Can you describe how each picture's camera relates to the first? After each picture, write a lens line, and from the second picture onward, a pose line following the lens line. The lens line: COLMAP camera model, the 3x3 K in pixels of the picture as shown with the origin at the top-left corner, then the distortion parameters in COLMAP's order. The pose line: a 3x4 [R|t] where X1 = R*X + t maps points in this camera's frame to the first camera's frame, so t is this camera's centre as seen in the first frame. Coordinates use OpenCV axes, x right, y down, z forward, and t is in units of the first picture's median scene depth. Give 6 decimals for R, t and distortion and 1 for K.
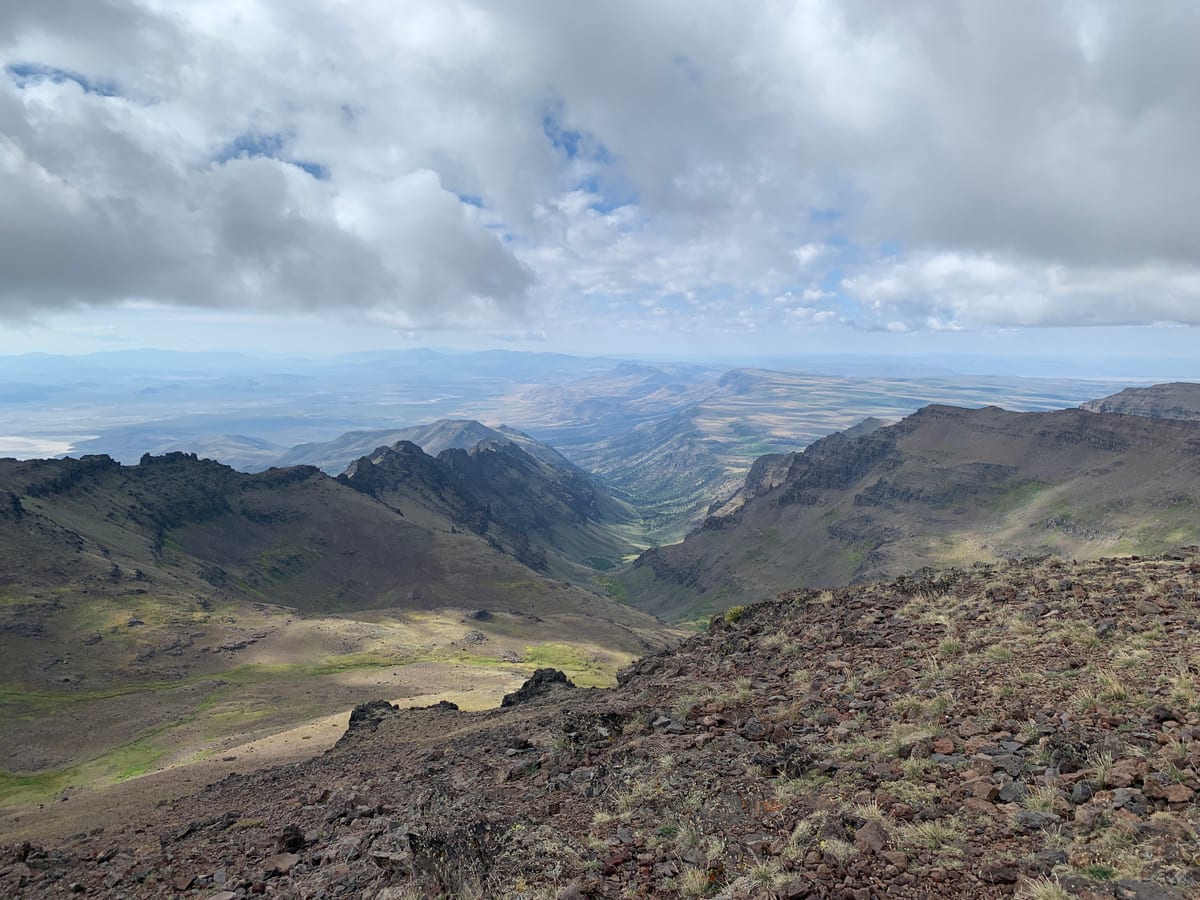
lens RADIAL K [[913.0, 0, 599.2], [0, 913.0, 451.5], [0, 0, 1]] dist [0.052652, -0.066758]
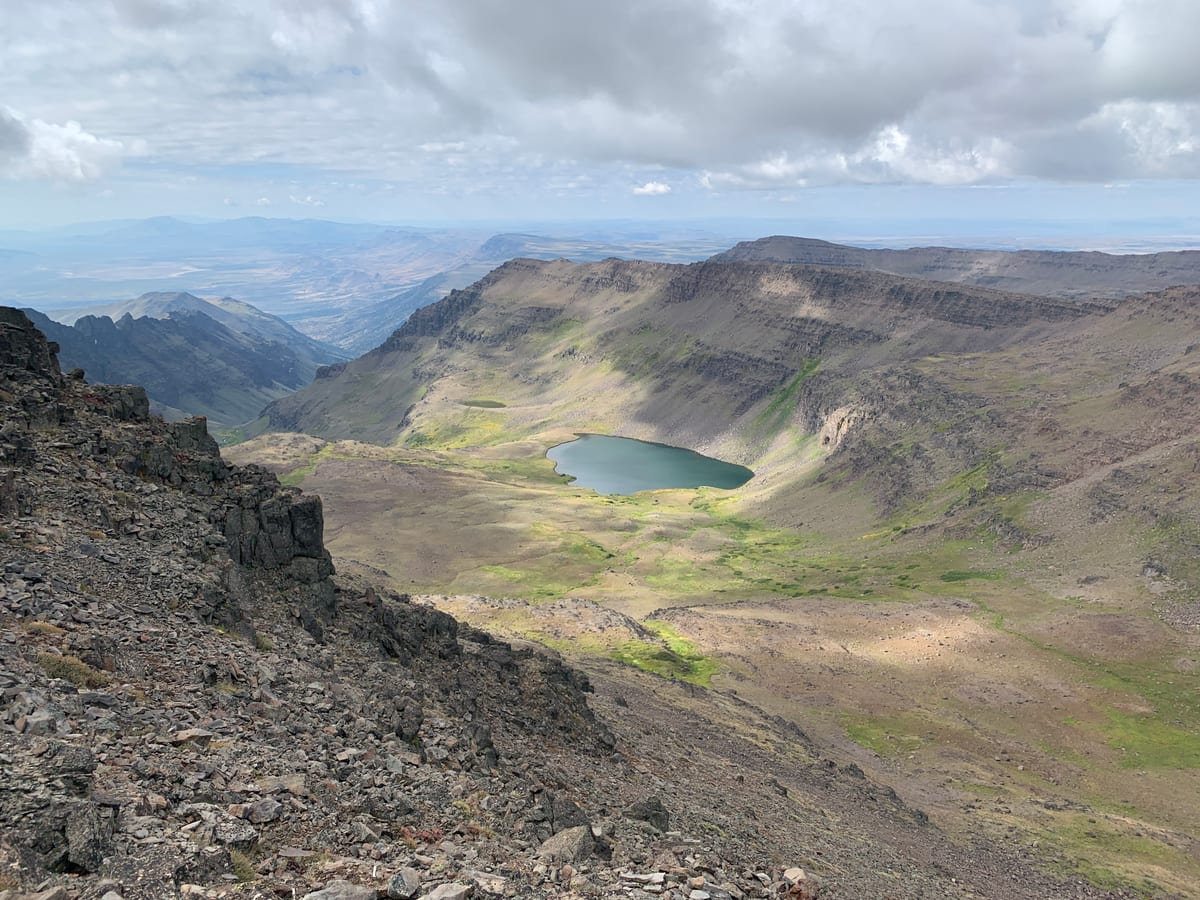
lens RADIAL K [[913.0, 0, 601.2], [0, 913.0, 449.6], [0, 0, 1]] dist [0.052652, -0.066758]
pose [[0.971136, -0.071355, 0.227605, 0.193778], [0.038997, 0.988864, 0.143623, 0.025132], [-0.235319, -0.130602, 0.963103, -0.149648]]
